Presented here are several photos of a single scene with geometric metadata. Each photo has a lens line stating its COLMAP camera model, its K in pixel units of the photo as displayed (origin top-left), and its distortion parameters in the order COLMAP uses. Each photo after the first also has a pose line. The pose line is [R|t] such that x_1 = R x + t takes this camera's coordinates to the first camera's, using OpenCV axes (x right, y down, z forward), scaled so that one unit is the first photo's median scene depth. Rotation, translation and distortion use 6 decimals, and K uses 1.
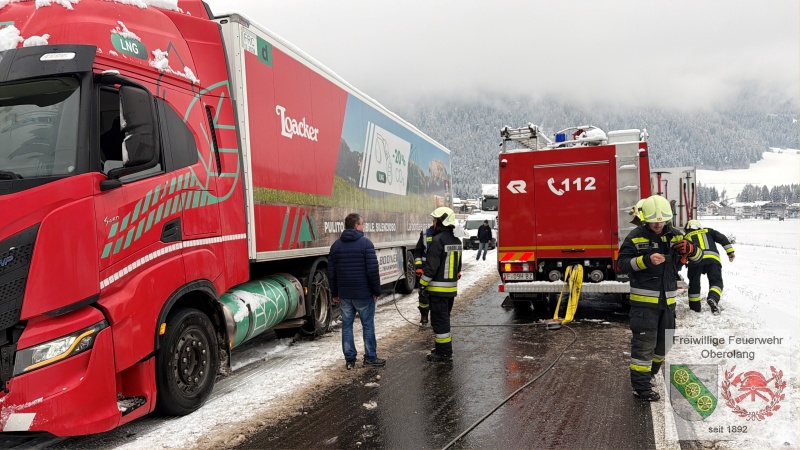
lens RADIAL K [[640.7, 0, 394.6], [0, 640.7, 229.4], [0, 0, 1]] dist [0.071682, -0.106984]
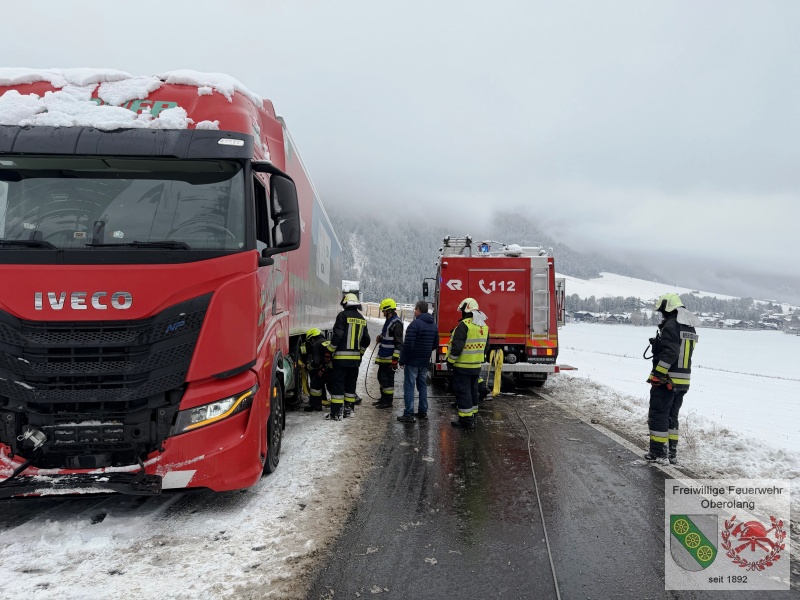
lens RADIAL K [[567.9, 0, 393.5], [0, 567.9, 297.2], [0, 0, 1]] dist [0.062024, -0.081032]
pose [[0.950810, 0.057956, 0.304304, -0.359715], [-0.046017, 0.997869, -0.046266, 0.018899], [-0.306337, 0.029987, 0.951451, -0.002753]]
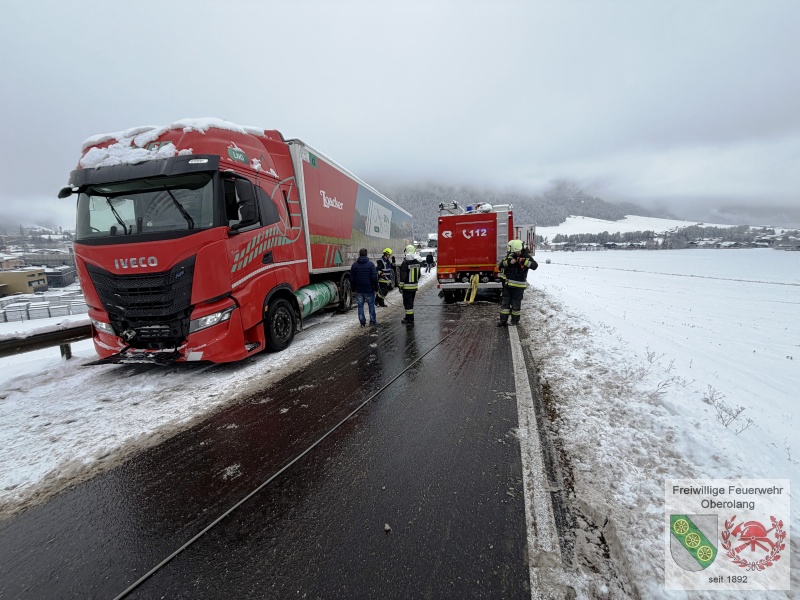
lens RADIAL K [[321.8, 0, 399.1], [0, 321.8, 301.3], [0, 0, 1]] dist [-0.003167, 0.001055]
pose [[0.998867, -0.011690, 0.046131, -0.002547], [0.005330, 0.990743, 0.135648, 0.002021], [-0.047290, -0.135248, 0.989683, 0.018540]]
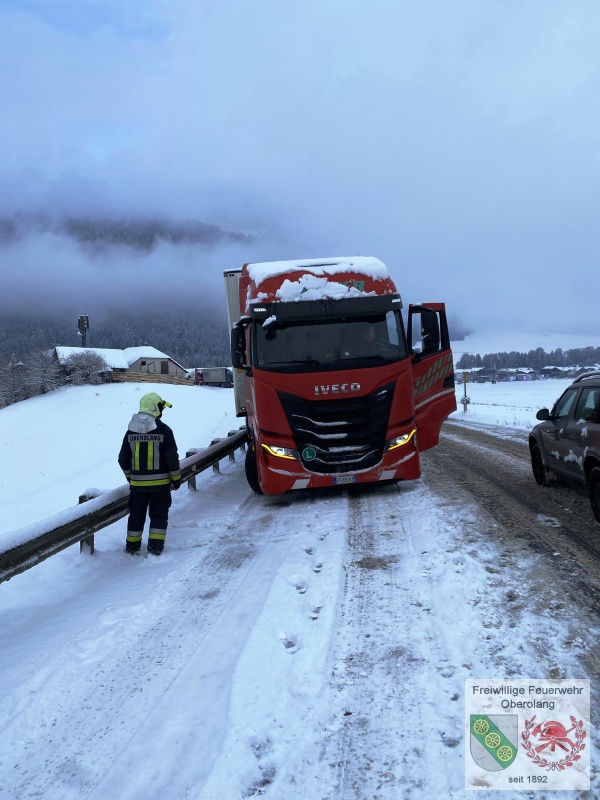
lens RADIAL K [[630.4, 0, 306.9], [0, 630.4, 407.6], [0, 0, 1]] dist [0.045979, -0.000962]
pose [[0.963970, -0.032597, 0.264005, -0.895350], [0.029249, 0.999434, 0.016601, 0.026217], [-0.264397, -0.008281, 0.964378, -0.581728]]
